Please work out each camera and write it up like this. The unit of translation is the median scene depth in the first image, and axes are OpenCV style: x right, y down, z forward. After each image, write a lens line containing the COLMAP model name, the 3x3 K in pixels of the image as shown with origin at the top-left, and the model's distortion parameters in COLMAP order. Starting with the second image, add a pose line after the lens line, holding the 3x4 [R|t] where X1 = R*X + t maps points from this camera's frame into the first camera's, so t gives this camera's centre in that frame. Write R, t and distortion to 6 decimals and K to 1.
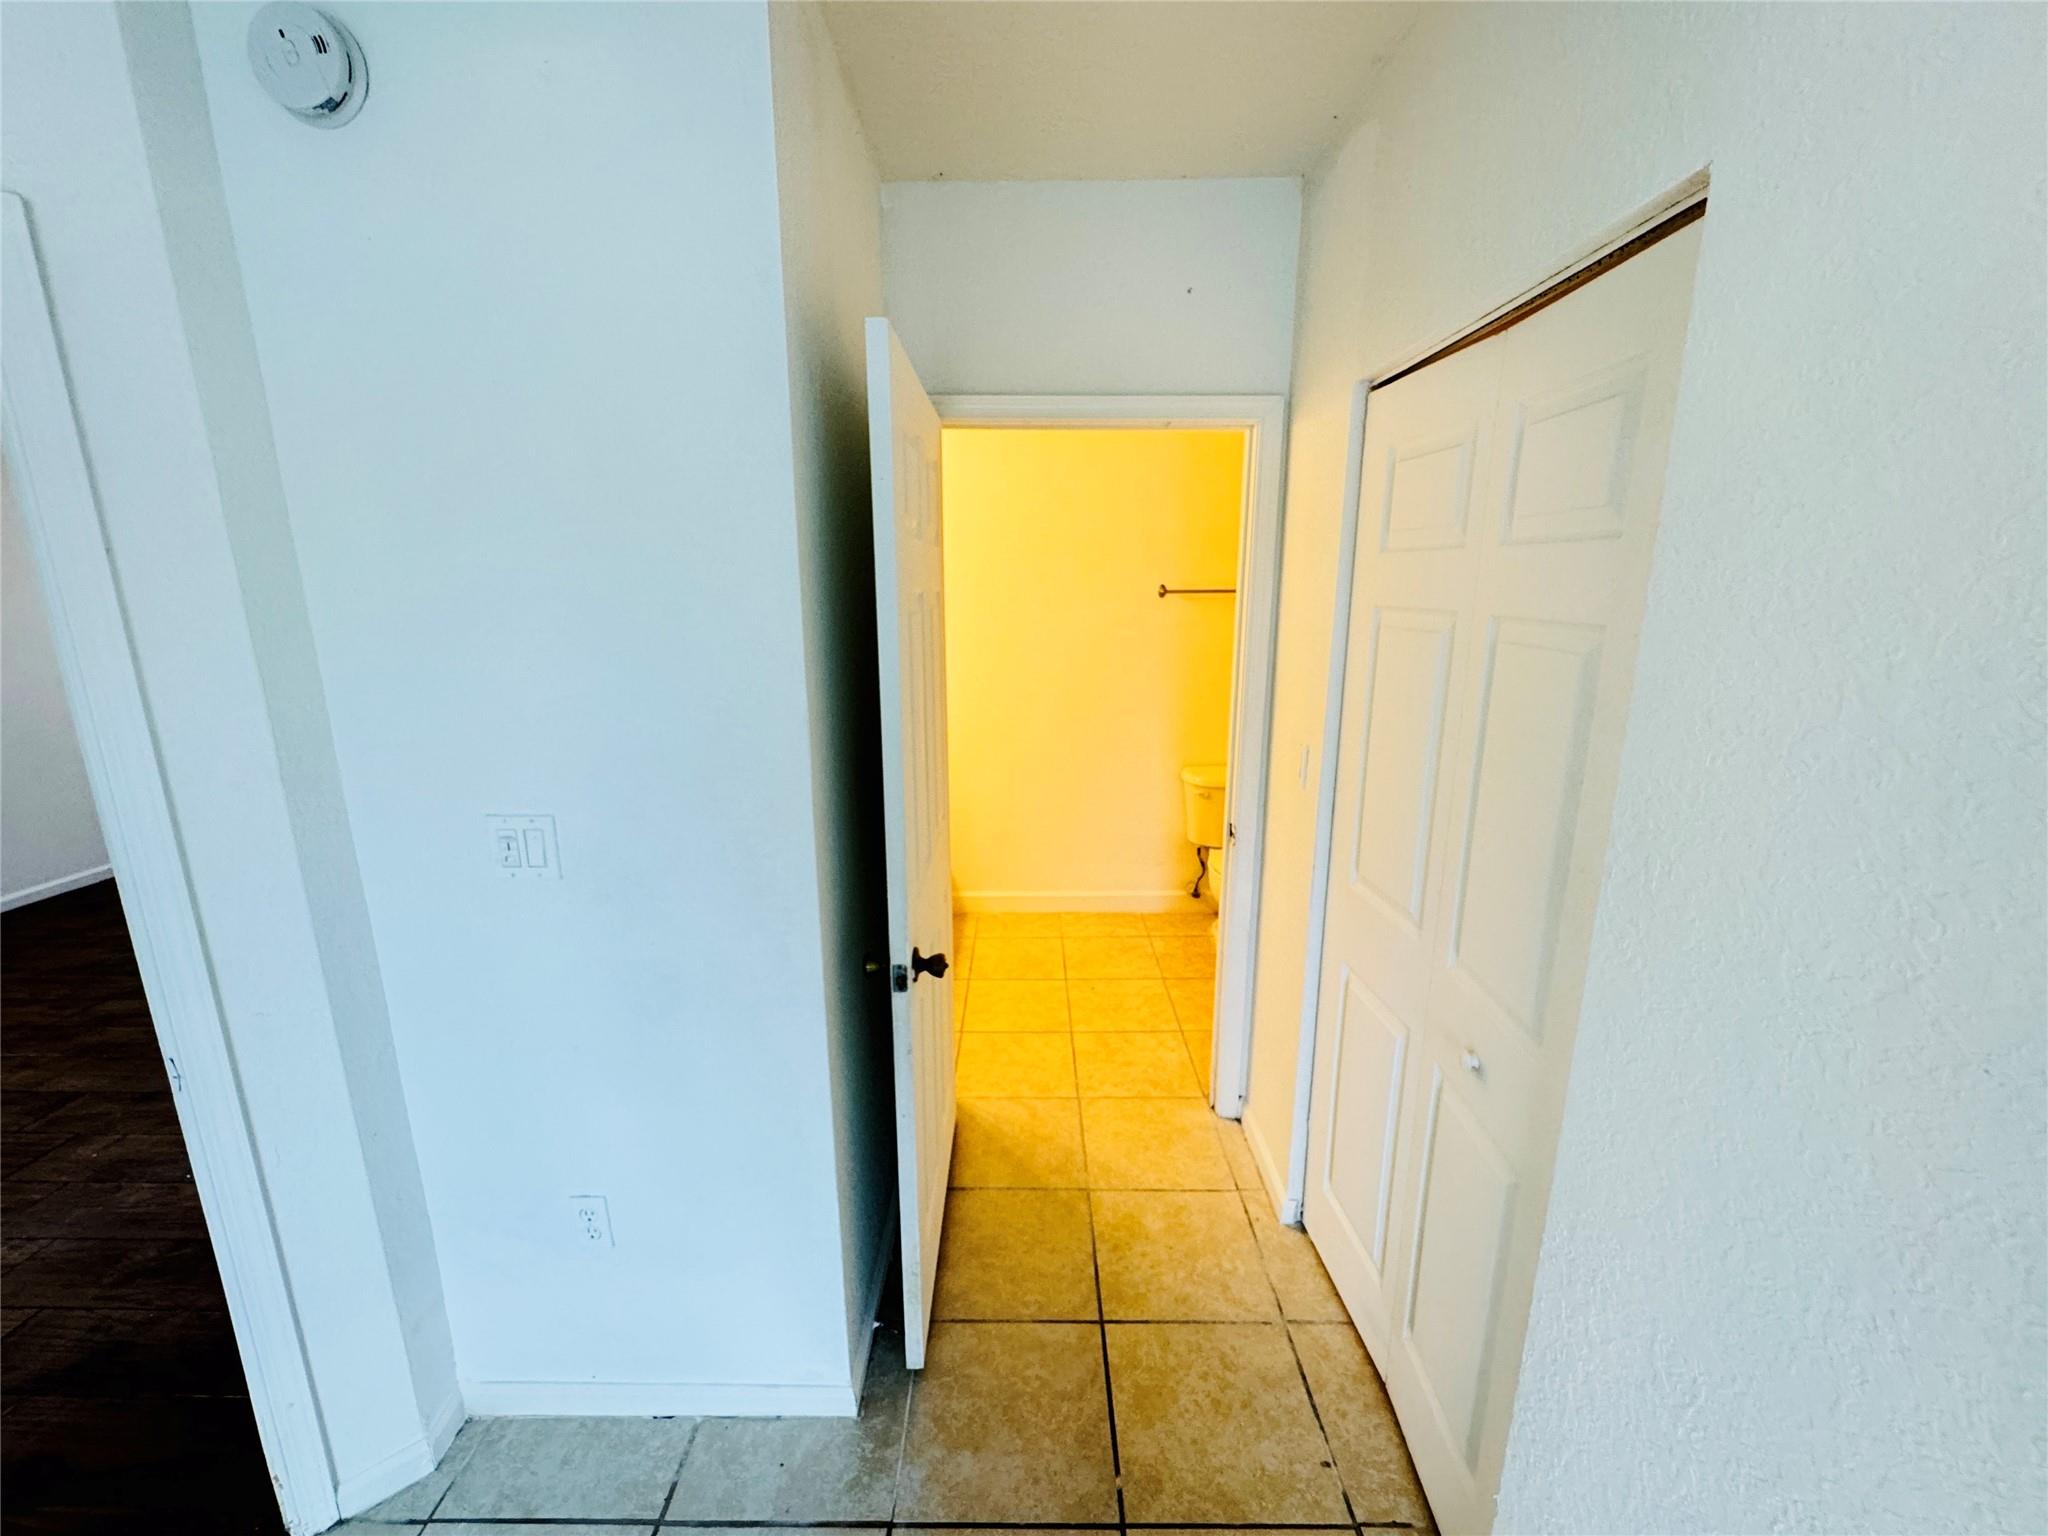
lens RADIAL K [[818.2, 0, 1024.6], [0, 818.2, 766.1], [0, 0, 1]] dist [-0.002696, 0.000656]
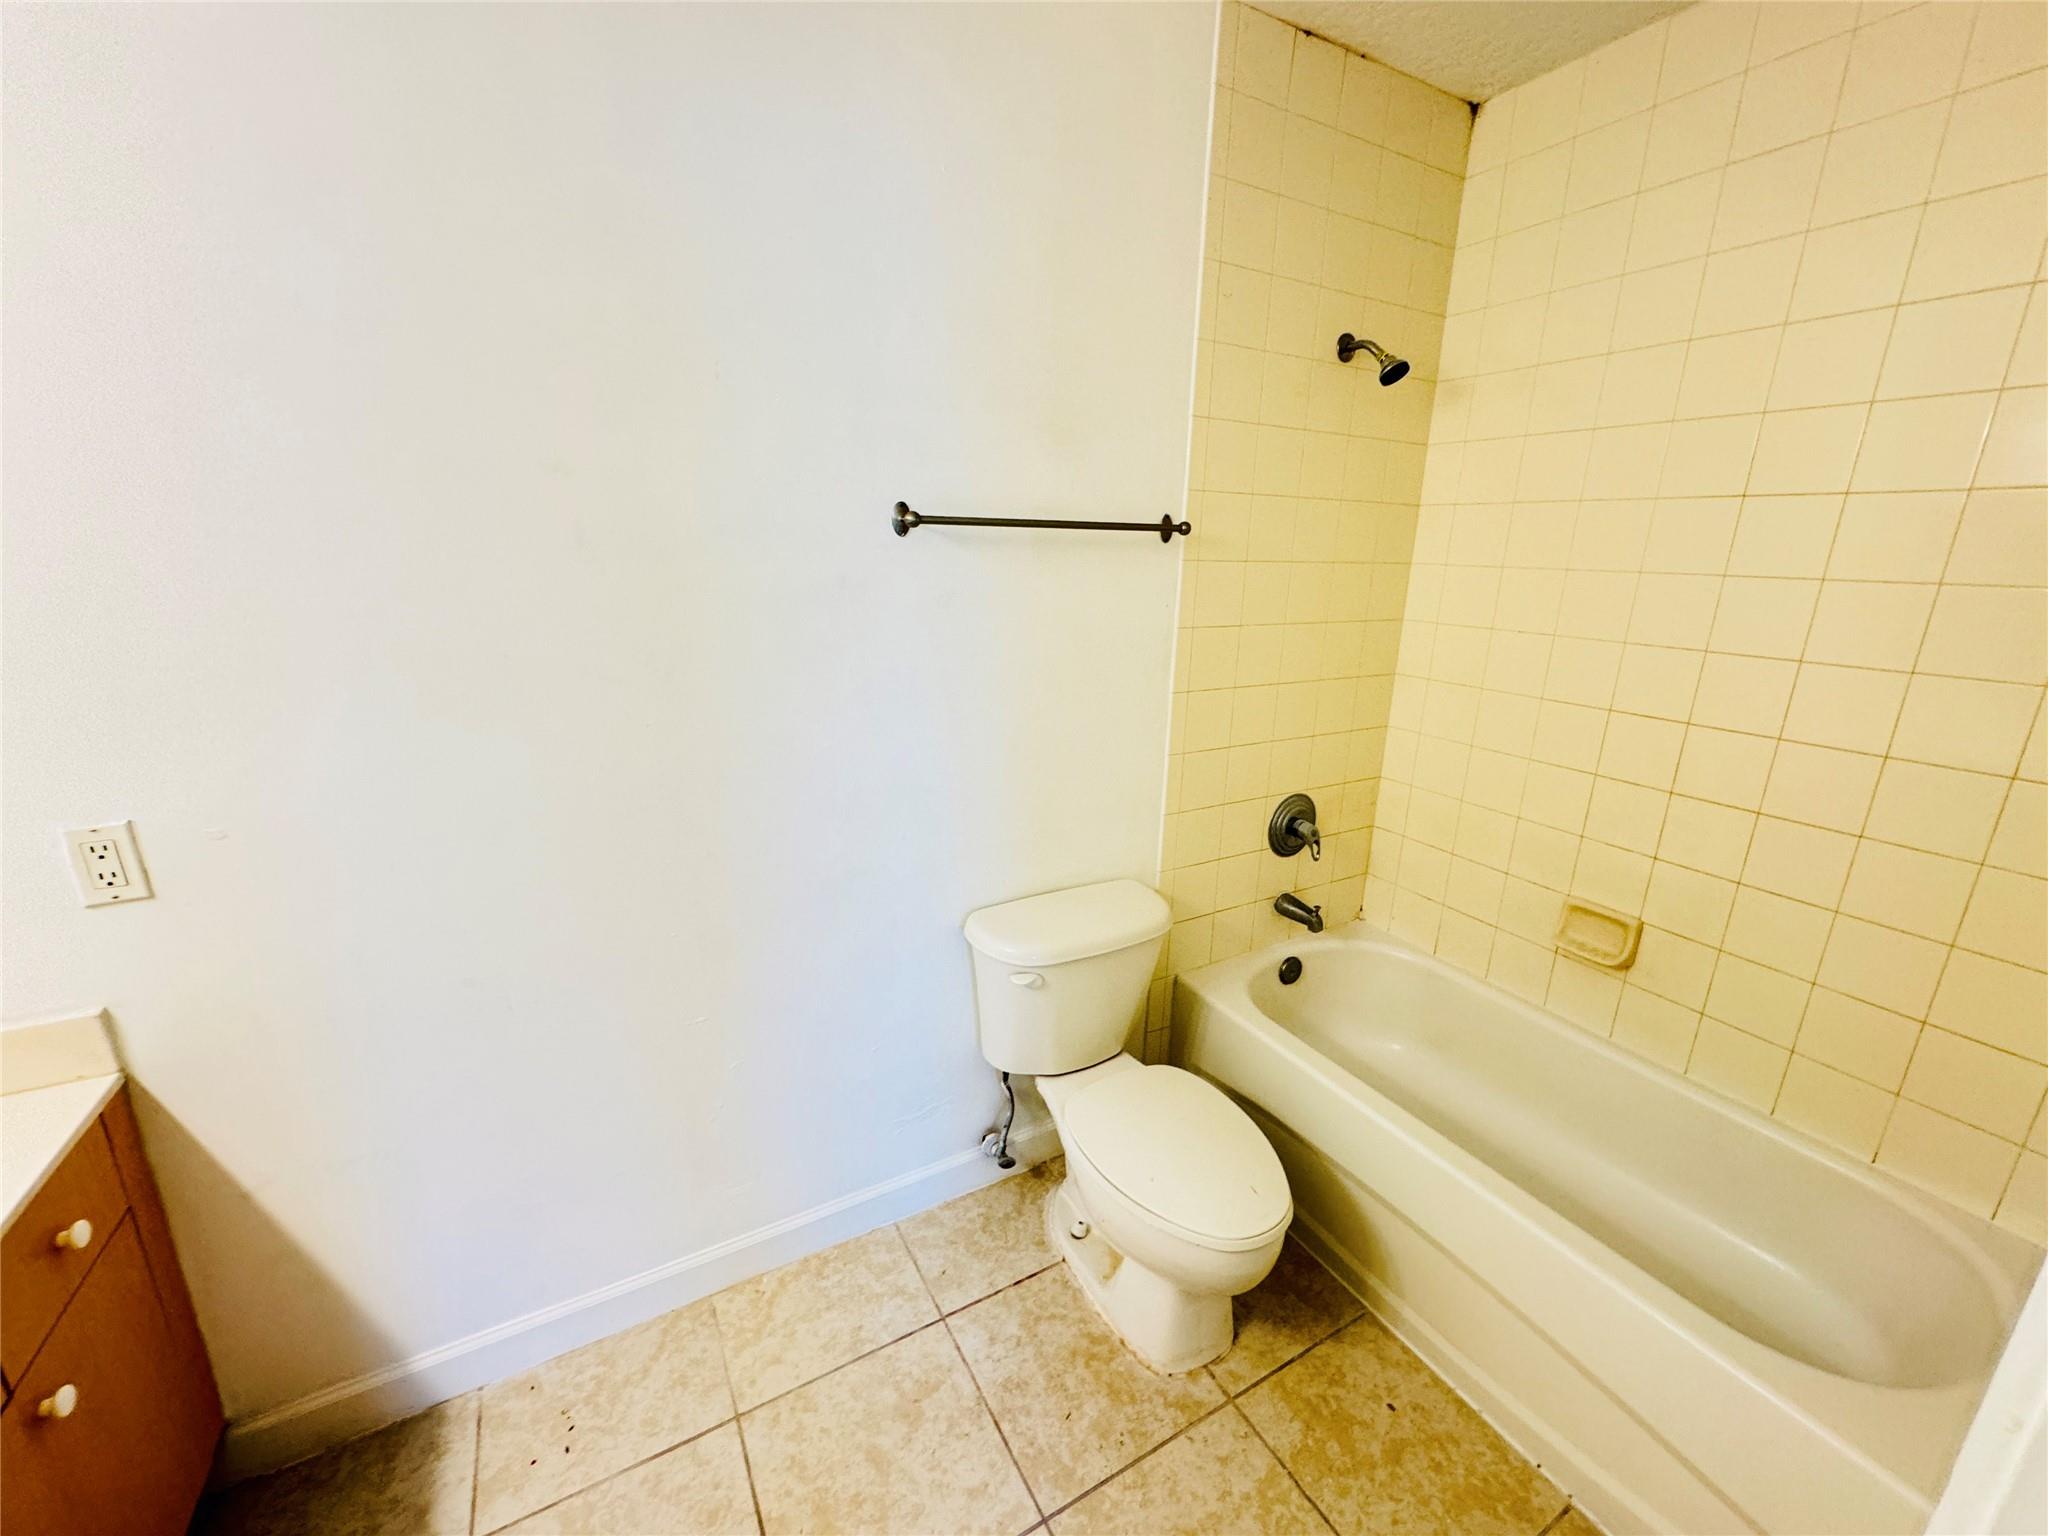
lens RADIAL K [[818.2, 0, 1023.3], [0, 818.2, 767.3], [0, 0, 1]] dist [-0.002696, 0.000656]
pose [[0.869772, -0.108790, 0.481313, 0.015697], [0.082775, 0.993740, 0.075033, -0.167284], [-0.486462, -0.025421, 0.873332, 0.879304]]
